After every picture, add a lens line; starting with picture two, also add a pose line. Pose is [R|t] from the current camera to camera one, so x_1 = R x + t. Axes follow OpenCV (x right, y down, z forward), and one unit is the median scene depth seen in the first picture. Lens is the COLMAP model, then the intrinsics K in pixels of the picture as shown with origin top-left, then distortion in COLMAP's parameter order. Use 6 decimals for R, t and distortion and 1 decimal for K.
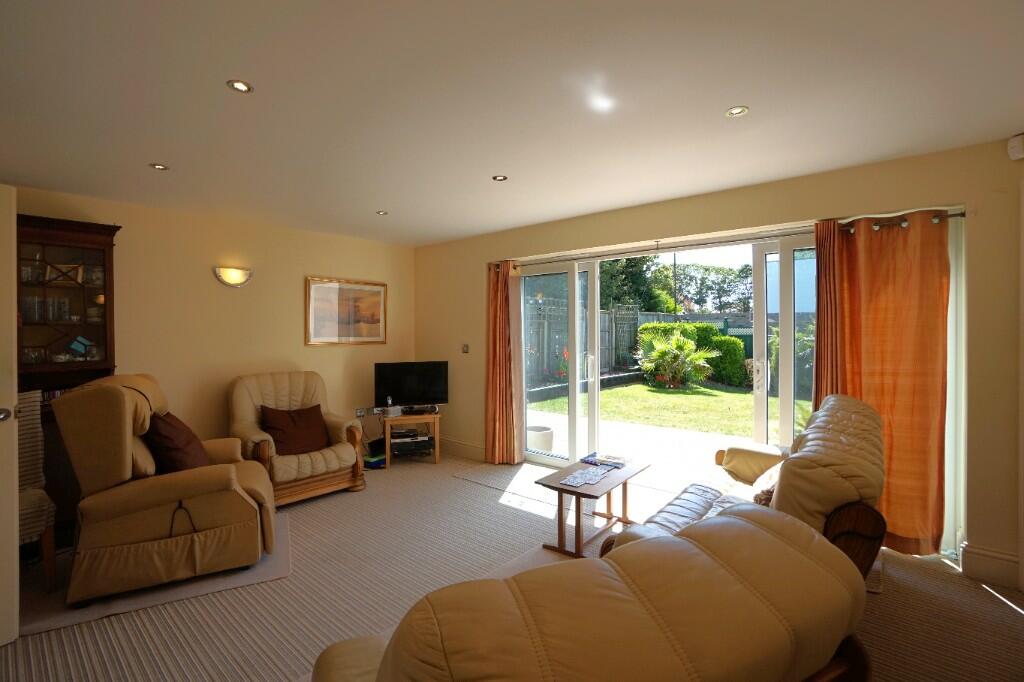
lens RADIAL K [[455.4, 0, 509.2], [0, 455.4, 337.4], [0, 0, 1]] dist [-0.062235, 0.018720]
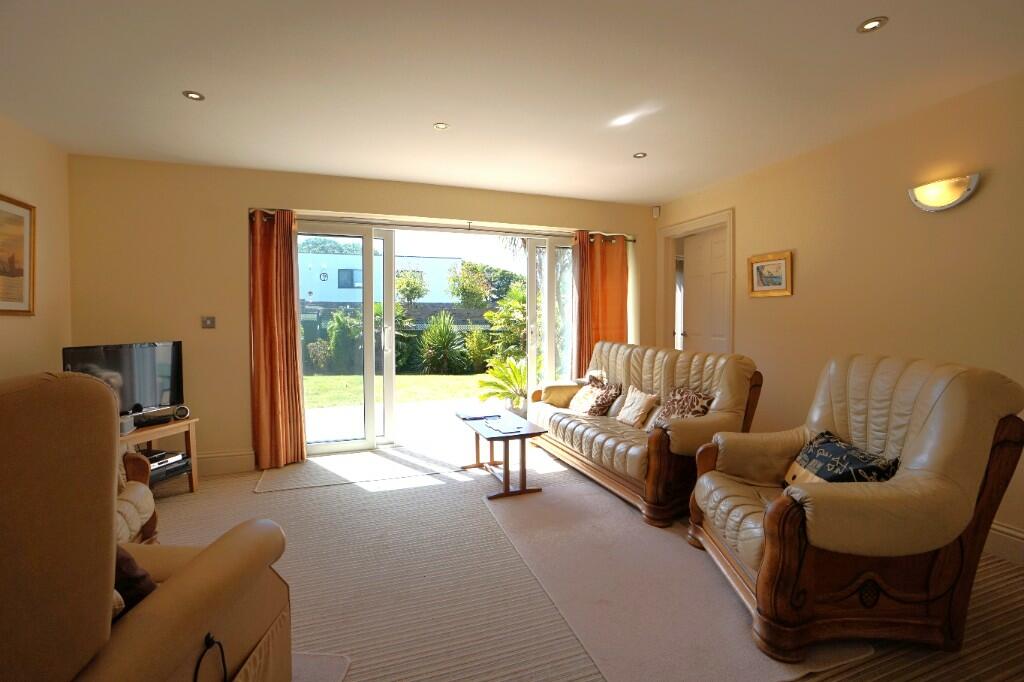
lens RADIAL K [[455.4, 0, 509.2], [0, 455.4, 337.4], [0, 0, 1]] dist [-0.062235, 0.018720]
pose [[0.501964, -0.029537, 0.864384, -0.576797], [0.013137, 0.999562, 0.026527, 0.045448], [-0.864789, -0.001961, 0.502132, 0.312561]]
